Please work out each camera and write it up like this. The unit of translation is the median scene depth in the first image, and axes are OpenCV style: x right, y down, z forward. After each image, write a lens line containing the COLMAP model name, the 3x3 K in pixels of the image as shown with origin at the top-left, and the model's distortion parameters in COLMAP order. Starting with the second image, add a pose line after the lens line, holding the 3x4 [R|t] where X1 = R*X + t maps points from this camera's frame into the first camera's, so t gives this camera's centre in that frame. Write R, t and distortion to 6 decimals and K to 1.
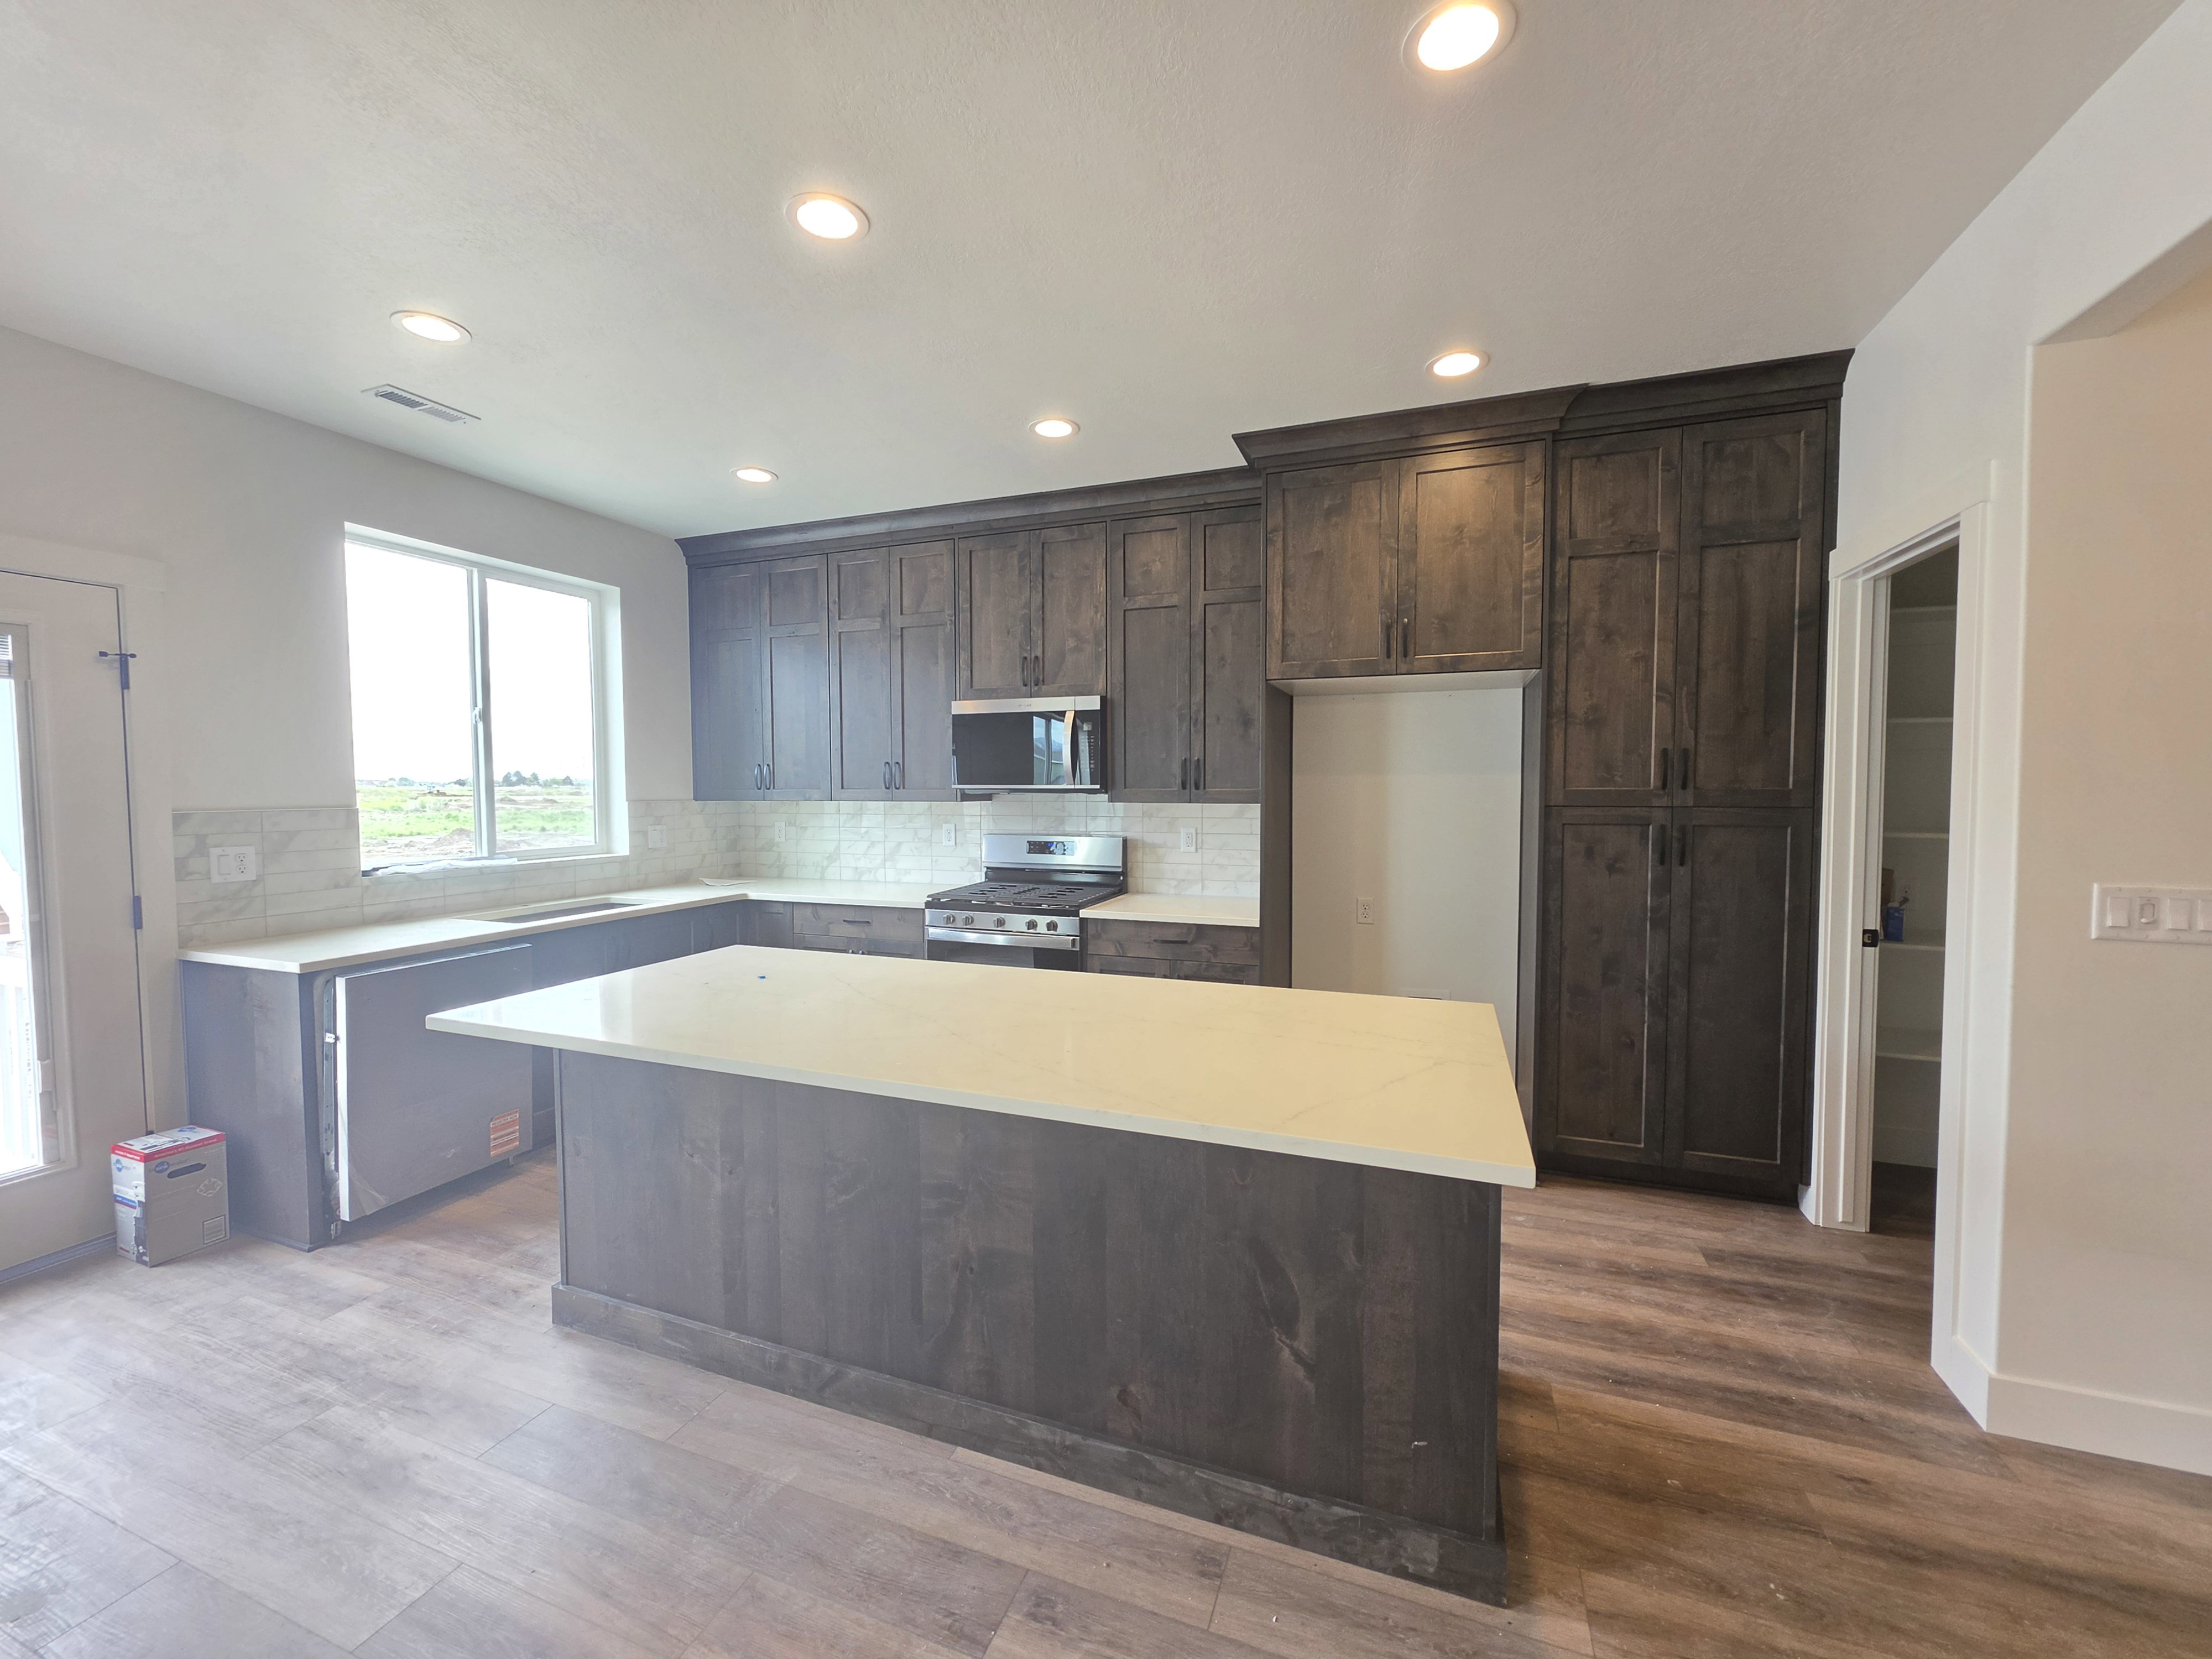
lens RADIAL K [[886.2, 0, 1109.6], [0, 886.2, 826.8], [0, 0, 1]] dist [-0.006413, 0.002110]
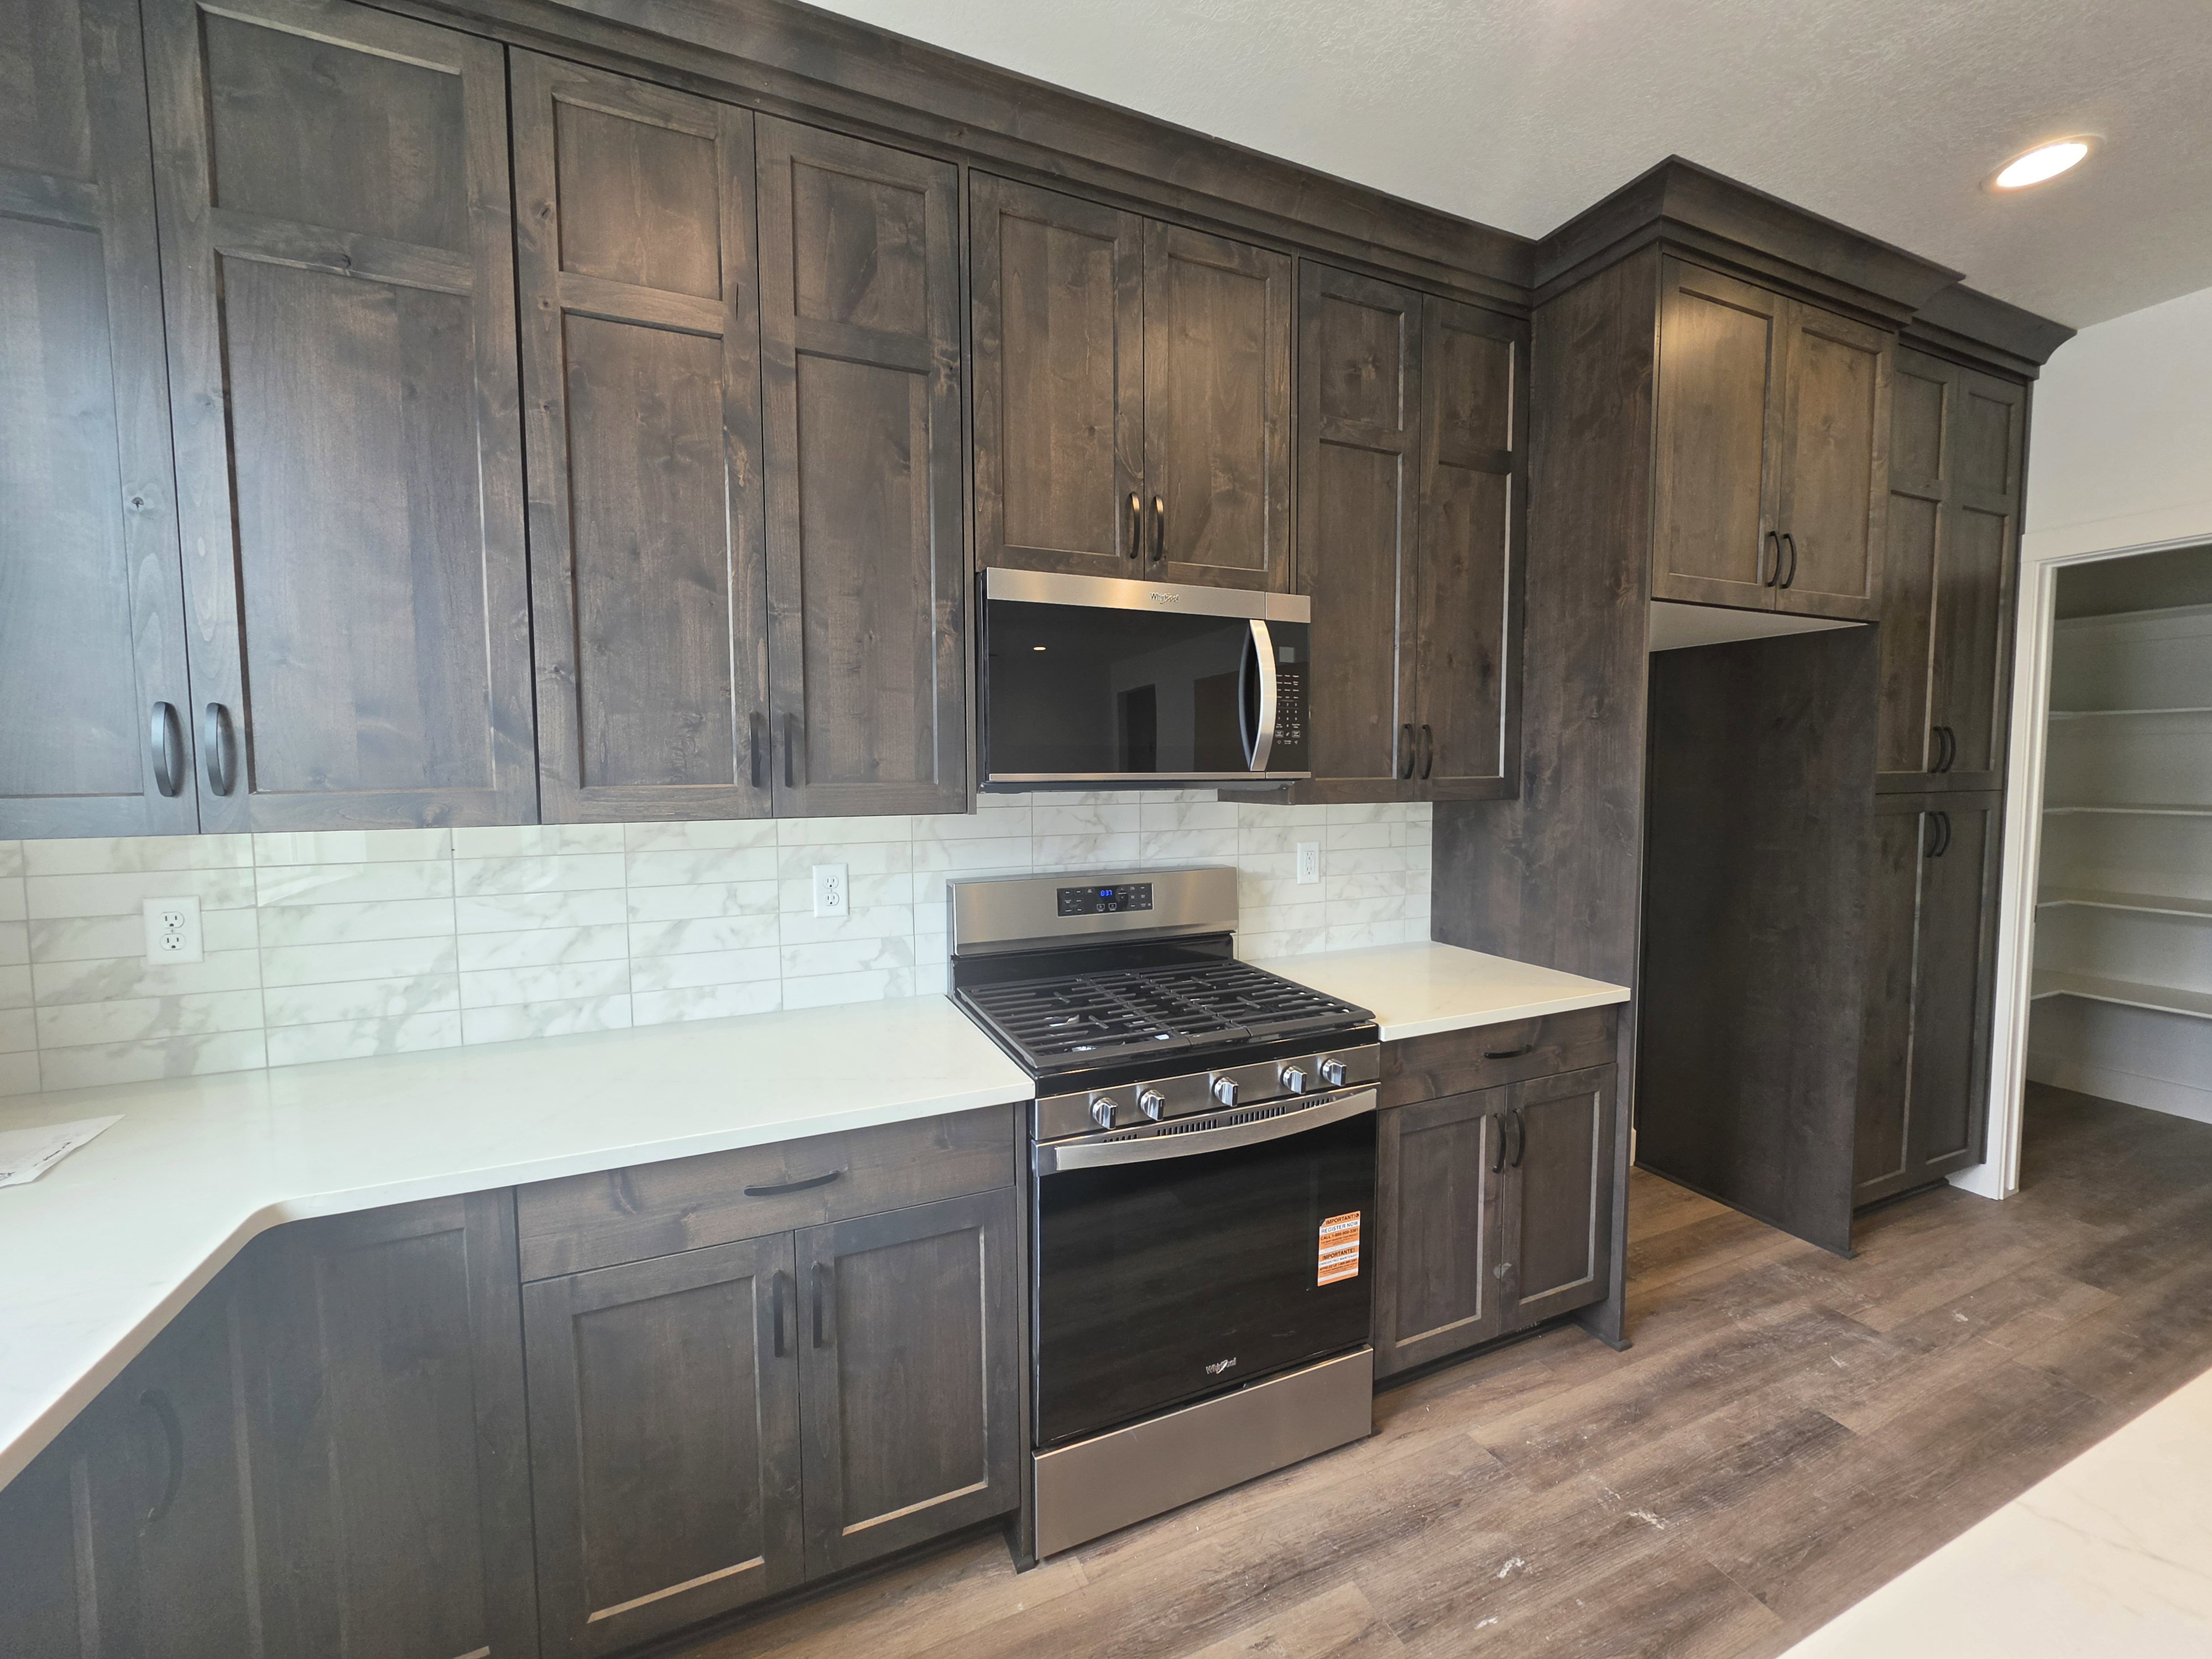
lens RADIAL K [[886.2, 0, 1100.4], [0, 886.2, 821.5], [0, 0, 1]] dist [-0.006413, 0.002110]
pose [[0.715349, -0.045296, 0.697298, -0.549895], [0.036817, 0.998954, 0.027121, -0.044322], [-0.697797, 0.006271, 0.716269, 0.865942]]
